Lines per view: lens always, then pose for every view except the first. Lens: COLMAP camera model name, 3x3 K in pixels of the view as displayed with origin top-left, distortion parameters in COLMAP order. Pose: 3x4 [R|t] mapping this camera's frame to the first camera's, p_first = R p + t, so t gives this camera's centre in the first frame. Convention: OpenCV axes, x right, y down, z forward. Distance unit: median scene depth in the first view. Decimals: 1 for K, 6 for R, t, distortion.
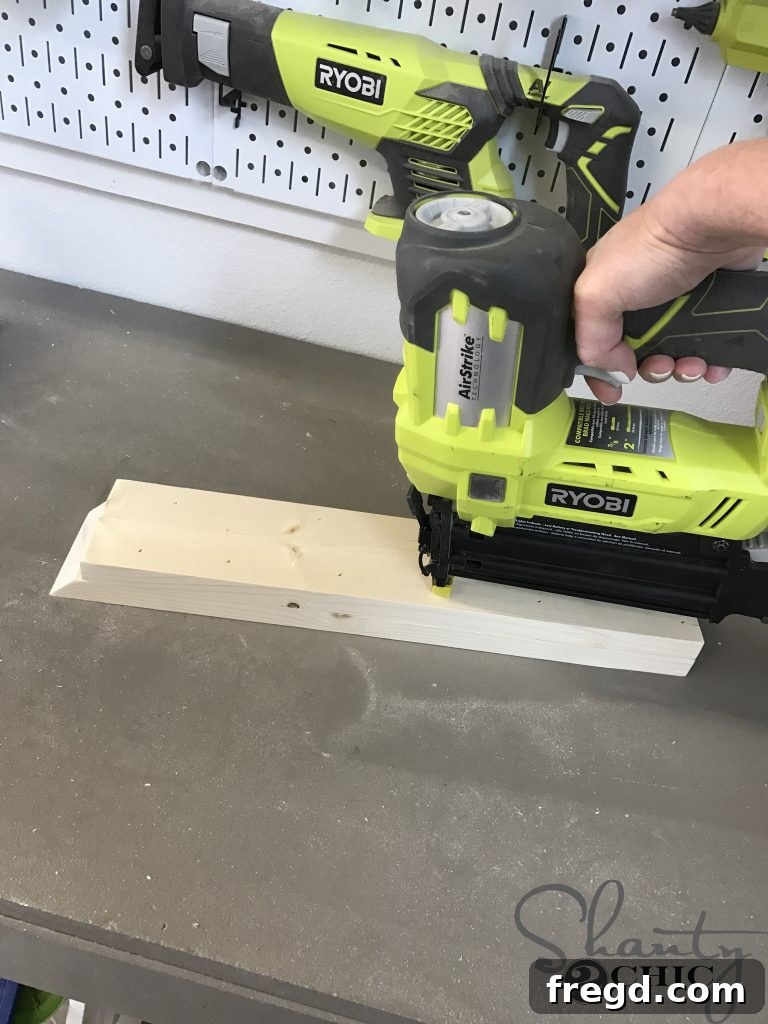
lens RADIAL K [[879.3, 0, 384.0], [0, 879.3, 512.0], [0, 0, 1]] dist [0.089387, -0.148654]
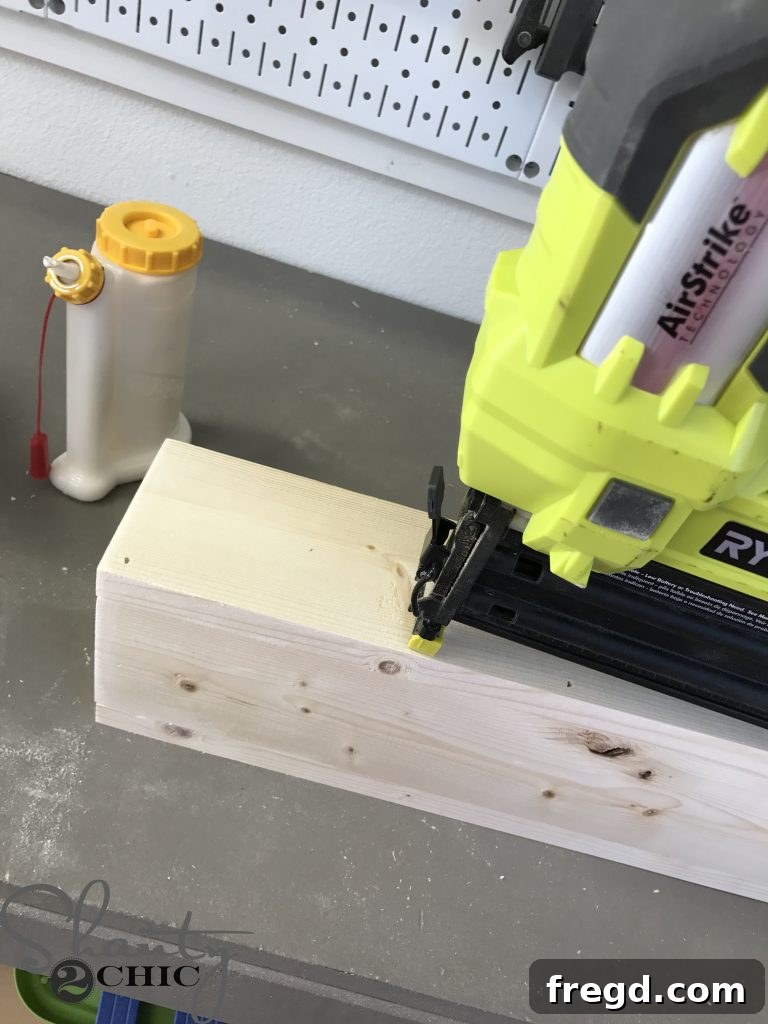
lens RADIAL K [[879.3, 0, 384.0], [0, 879.3, 512.0], [0, 0, 1]] dist [0.089387, -0.148654]
pose [[0.952177, 0.171413, 0.252937, -0.157178], [-0.187816, 0.981305, 0.042008, -0.020547], [-0.241008, -0.087504, 0.966570, 0.511168]]
